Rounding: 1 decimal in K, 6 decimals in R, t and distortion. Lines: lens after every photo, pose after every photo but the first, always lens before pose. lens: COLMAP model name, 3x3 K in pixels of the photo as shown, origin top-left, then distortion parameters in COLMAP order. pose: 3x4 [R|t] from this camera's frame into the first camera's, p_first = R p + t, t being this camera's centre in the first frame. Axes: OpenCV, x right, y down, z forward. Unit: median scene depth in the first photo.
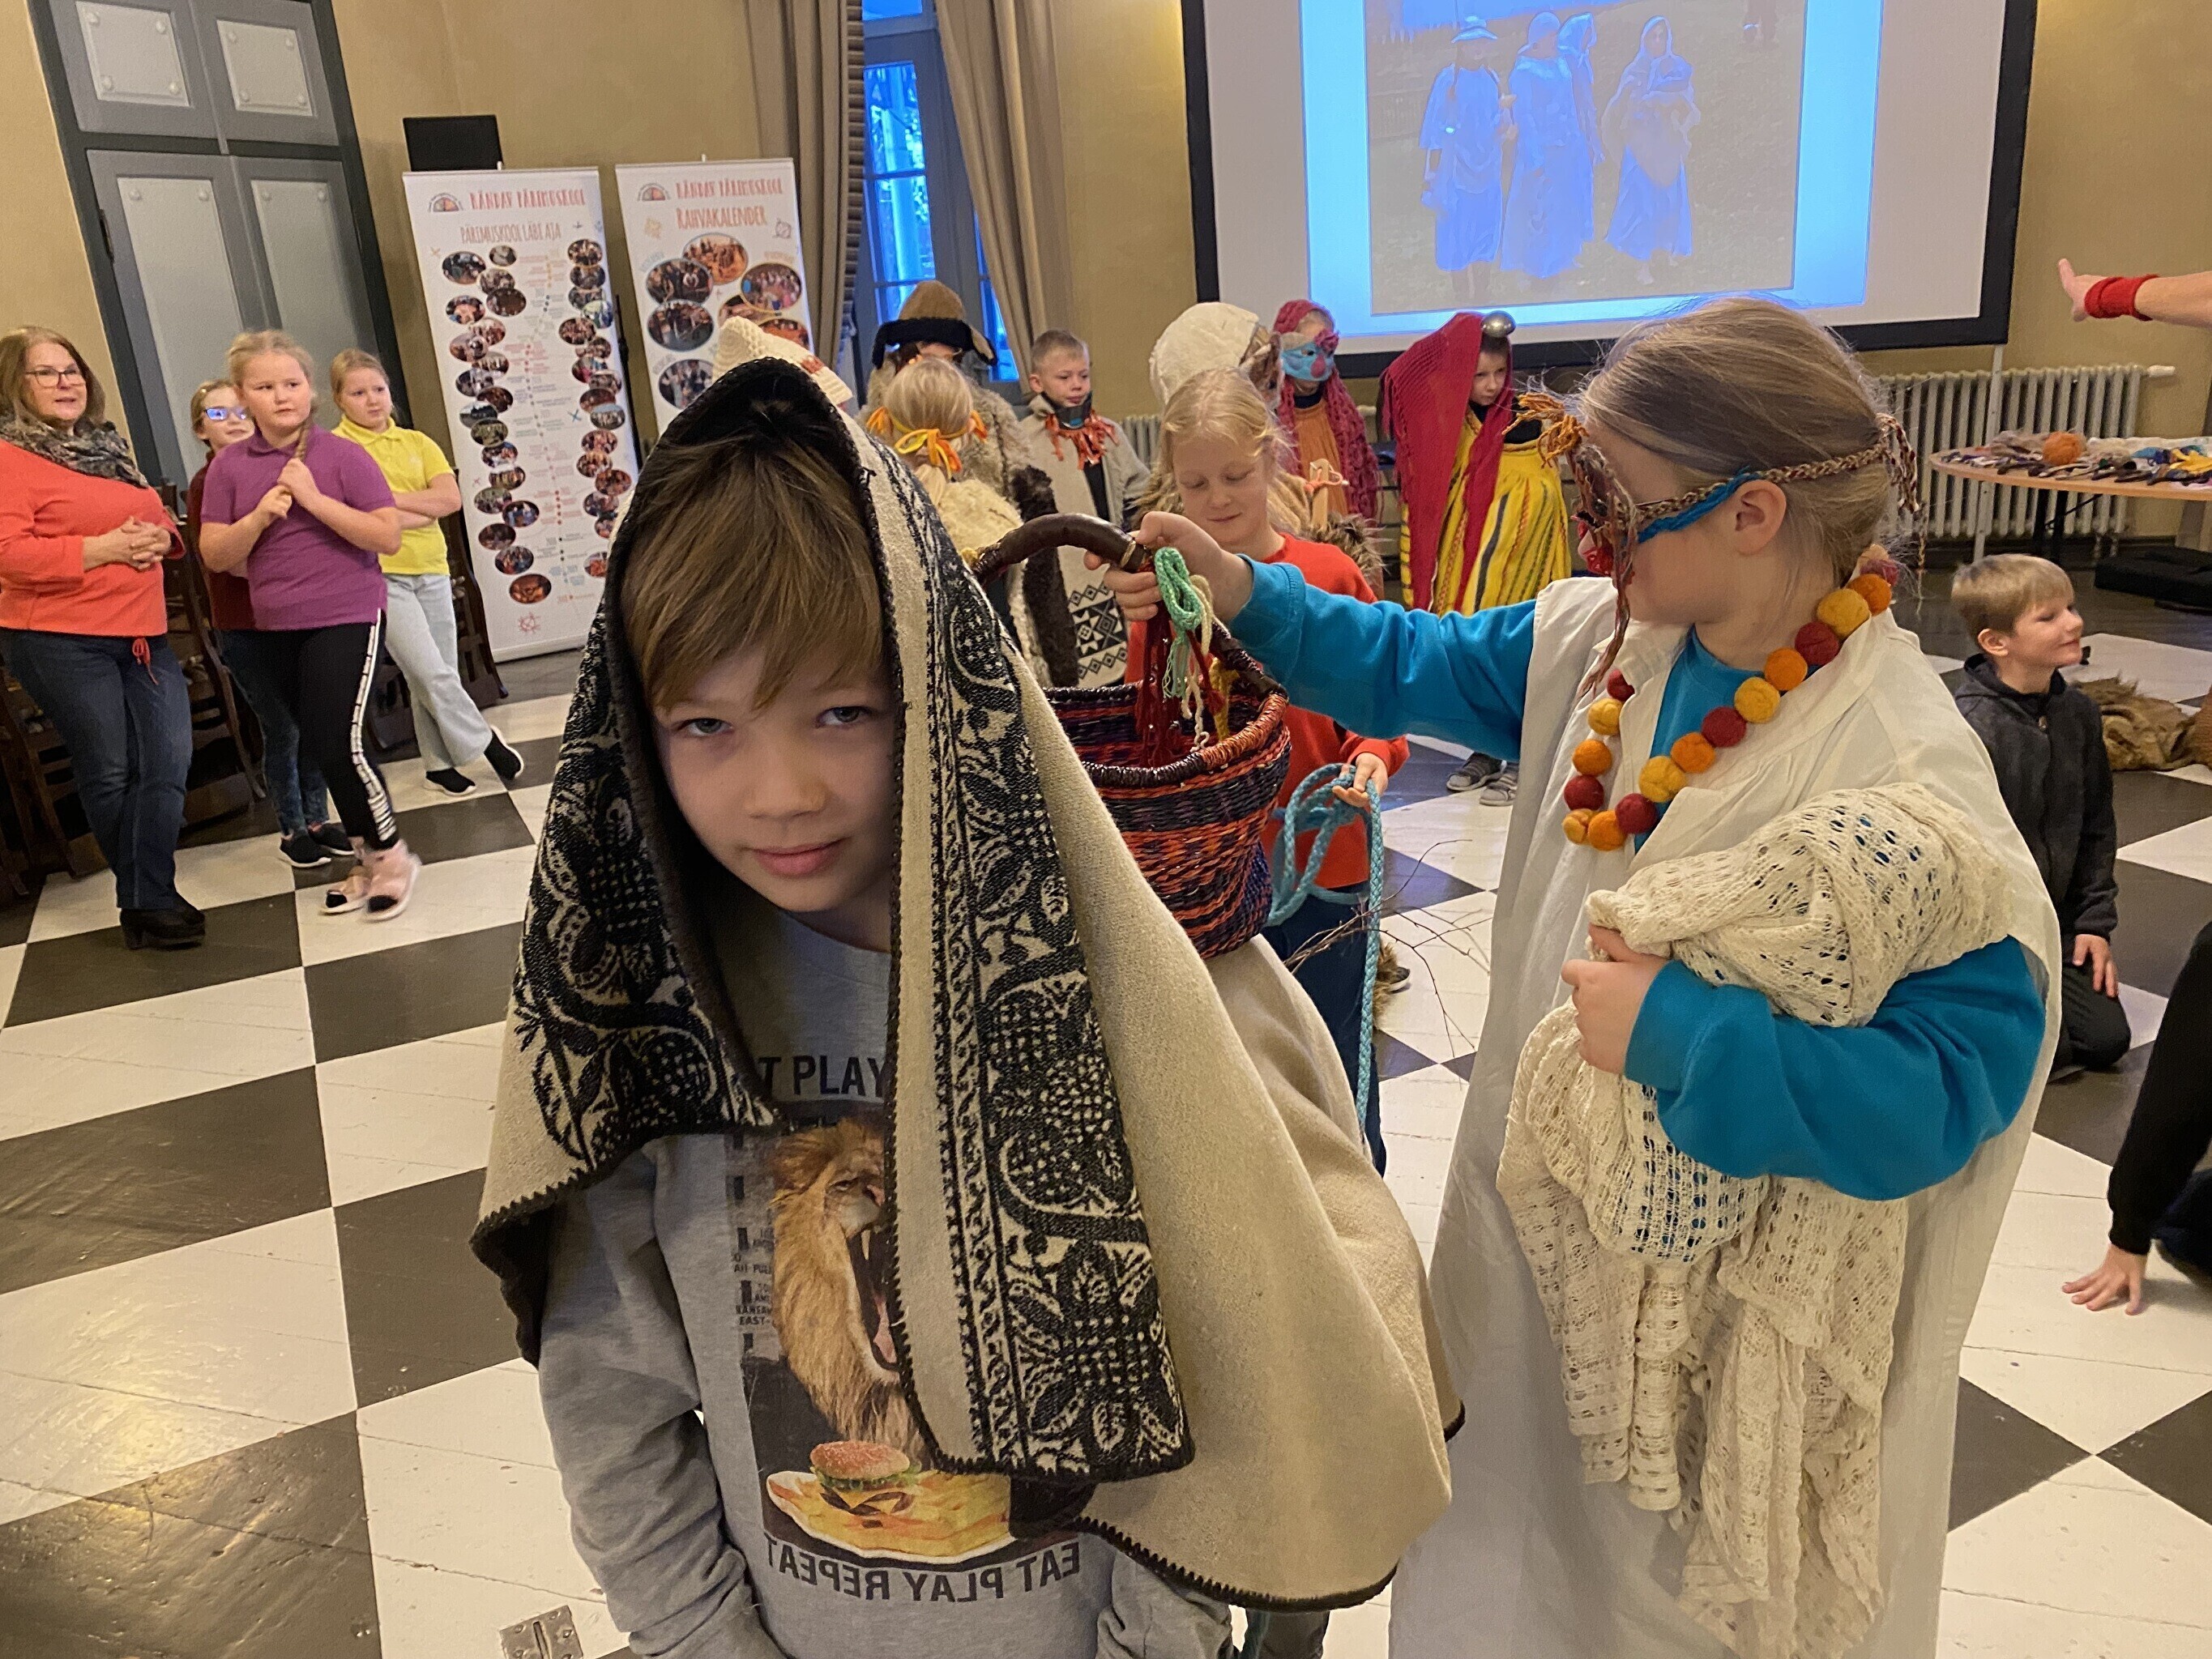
lens RADIAL K [[1724.6, 0, 1116.3], [0, 1724.6, 836.8], [0, 0, 1]] dist [-0.006702, 0.005232]
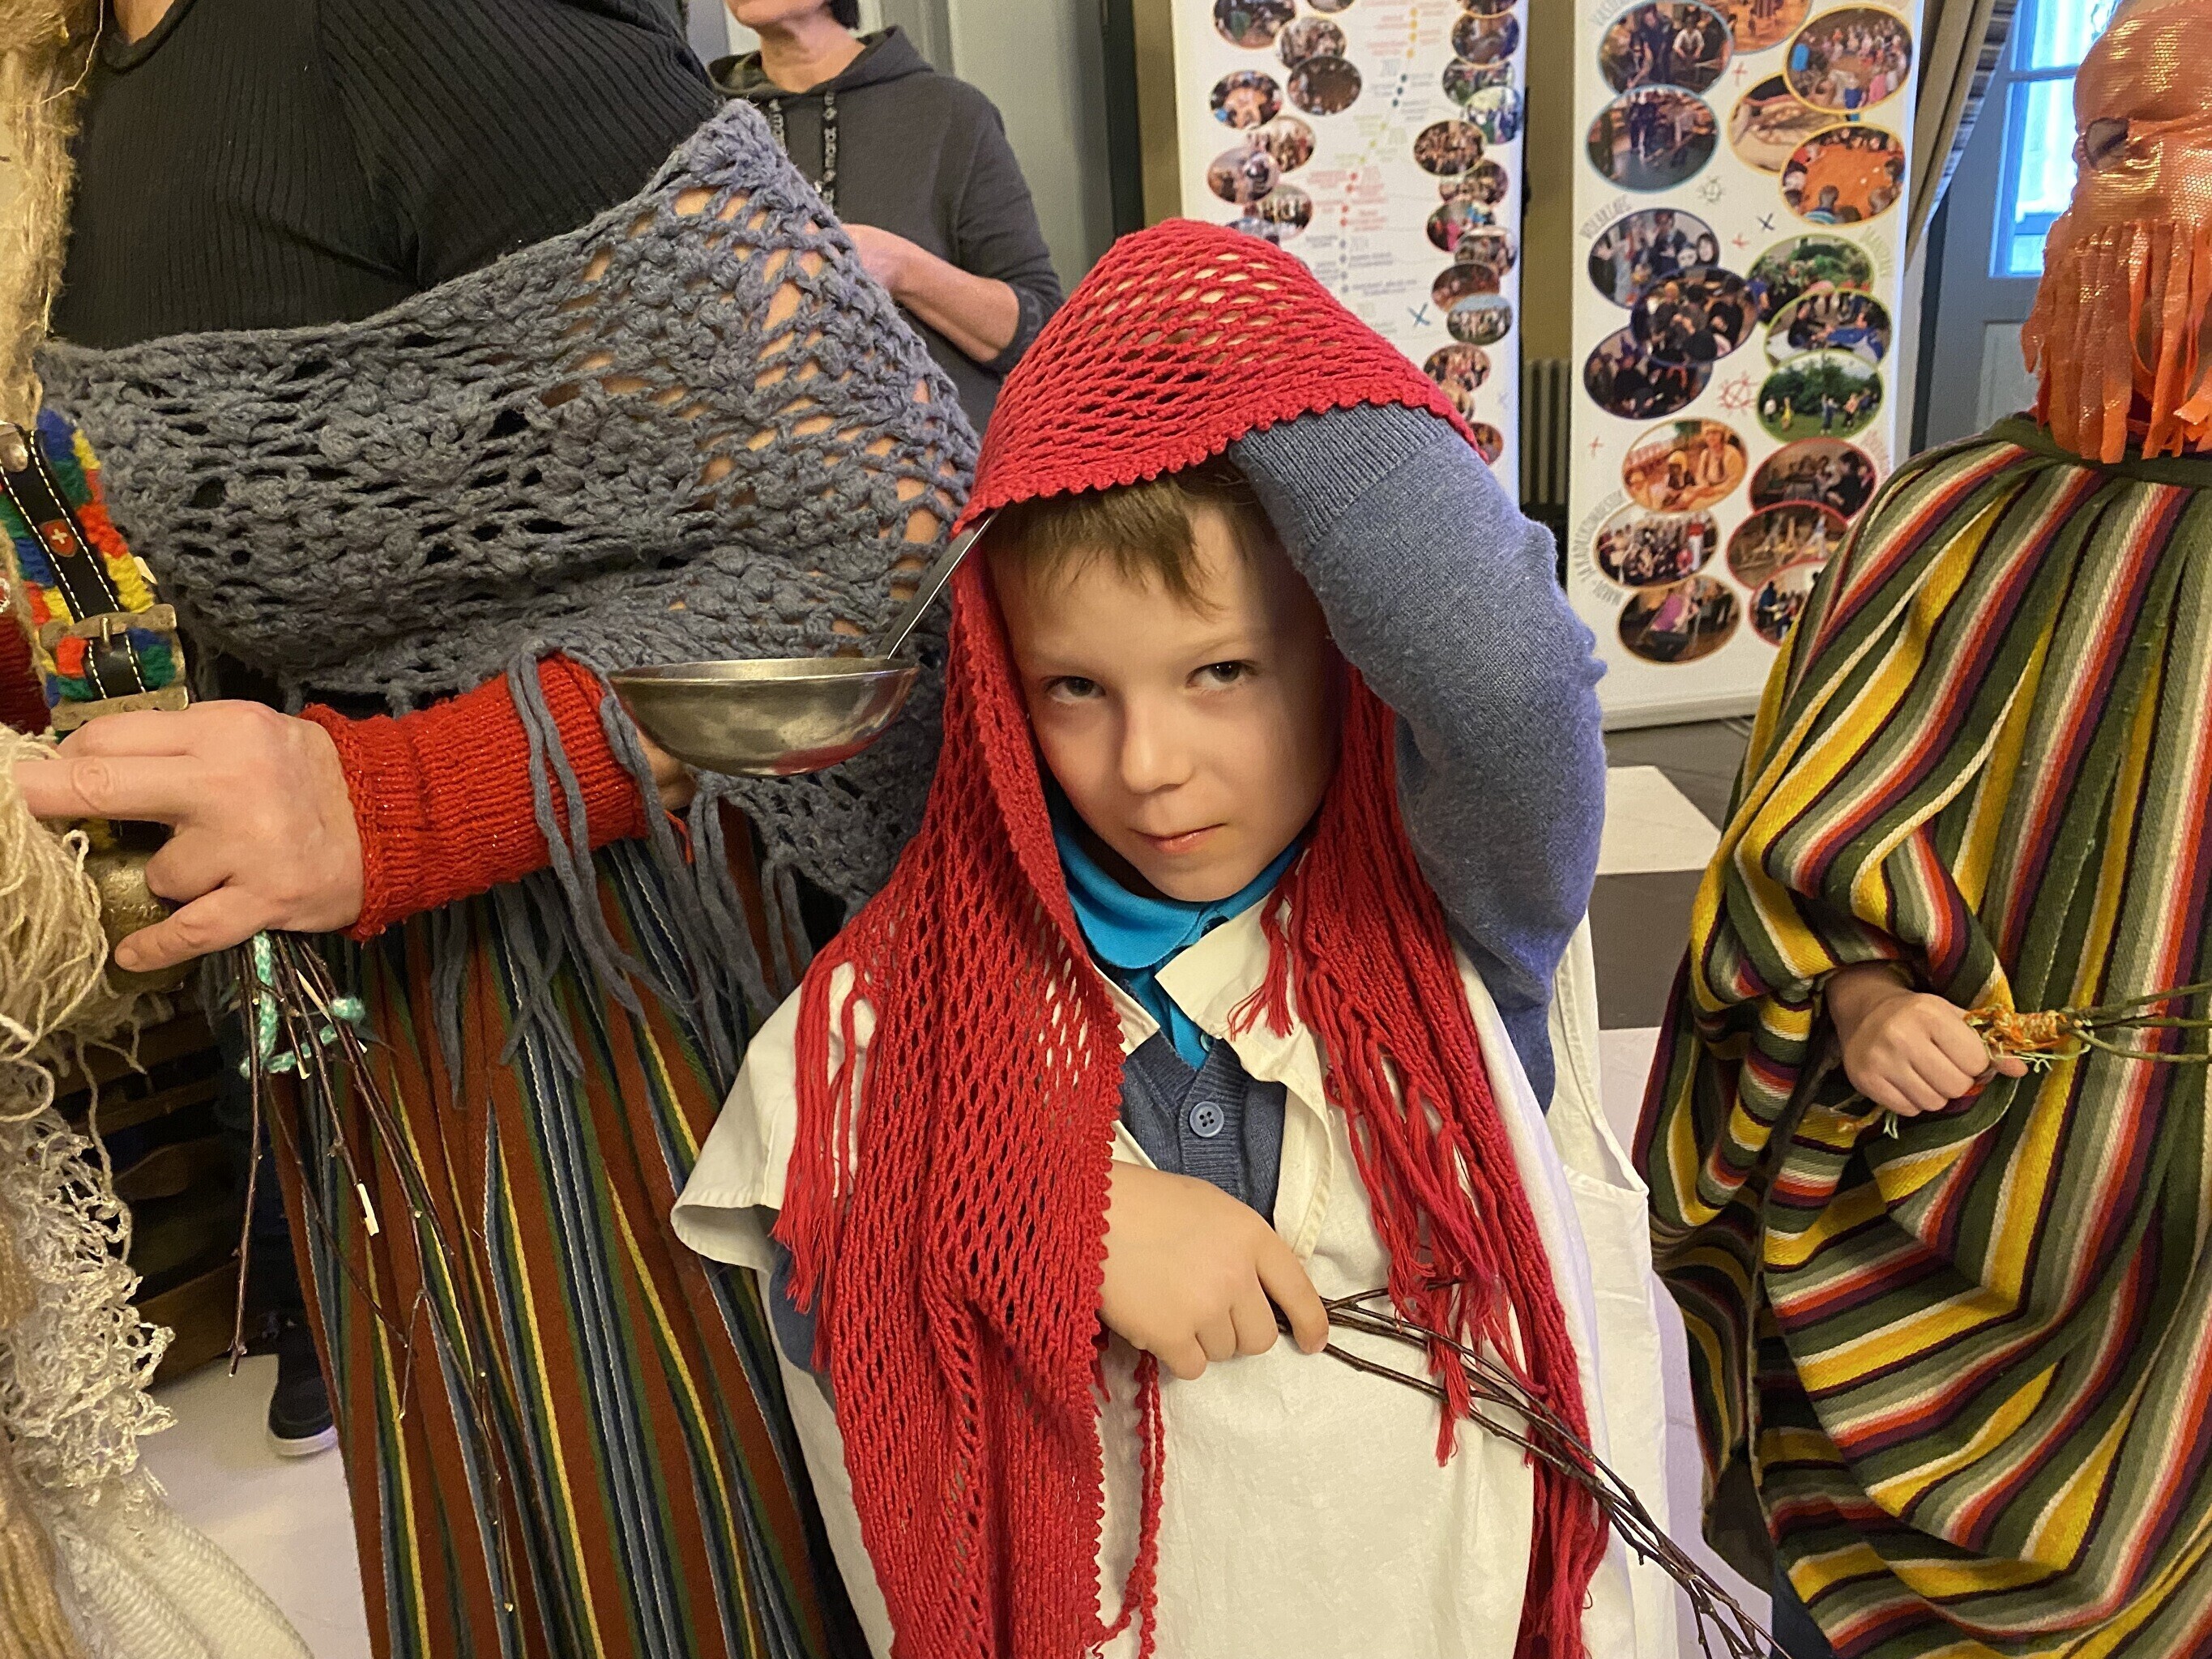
lens RADIAL K [[1734.5, 0, 1106.0], [0, 1734.5, 829.5], [0, 0, 1]] dist [0.008036, 0.006313]
pose [[0.903240, 0.150008, -0.402064, -0.164737], [-0.132226, 0.988616, 0.071800, -0.115667], [0.408257, -0.011690, 0.912792, 0.478917]]
